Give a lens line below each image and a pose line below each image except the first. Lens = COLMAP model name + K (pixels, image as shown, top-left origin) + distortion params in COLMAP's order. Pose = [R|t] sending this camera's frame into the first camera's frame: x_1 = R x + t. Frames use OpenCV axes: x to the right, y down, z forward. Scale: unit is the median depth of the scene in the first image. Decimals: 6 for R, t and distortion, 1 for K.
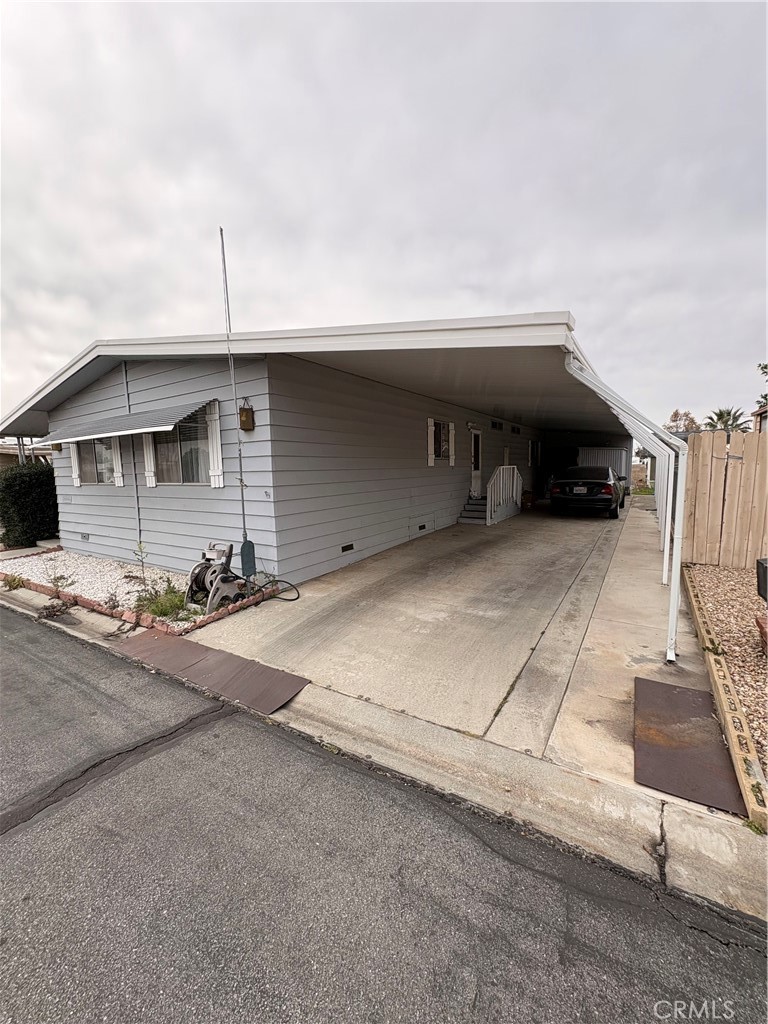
lens RADIAL K [[409.7, 0, 386.4], [0, 409.7, 513.0], [0, 0, 1]] dist [0.014106, -0.000212]
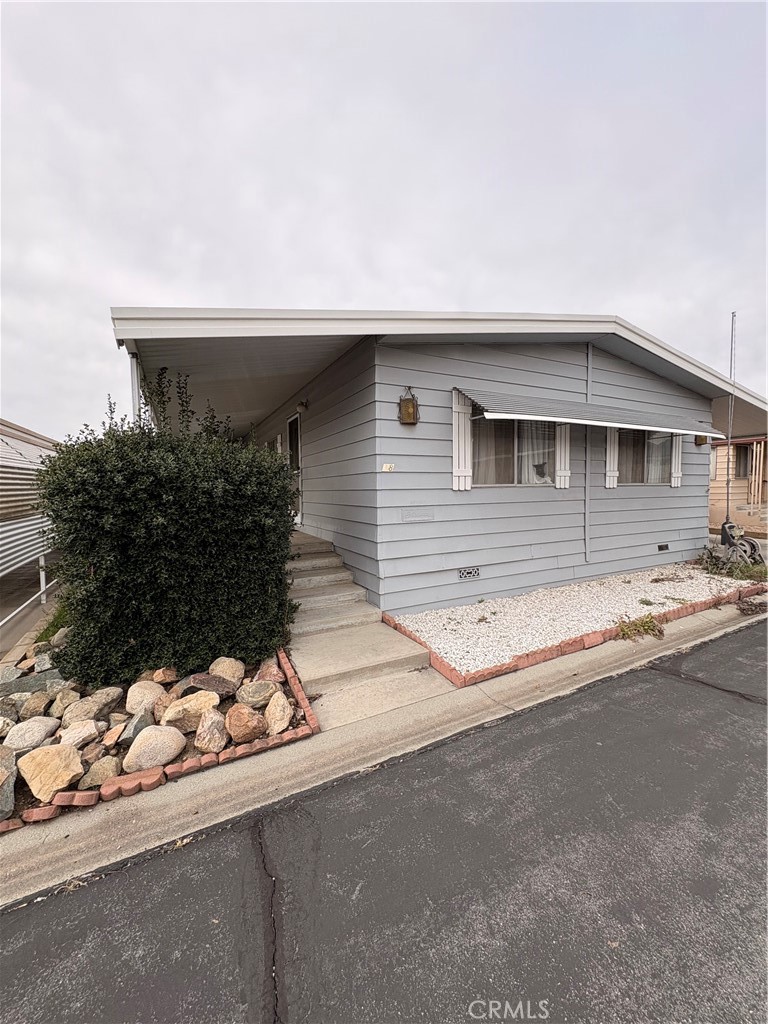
lens RADIAL K [[378.7, 0, 376.3], [0, 378.7, 505.9], [0, 0, 1]] dist [0.005358, 0.000204]
pose [[0.490859, -0.040457, 0.870299, -2.332563], [0.079138, 0.996862, 0.001706, -0.092287], [-0.867638, 0.068036, 0.492520, 1.522257]]
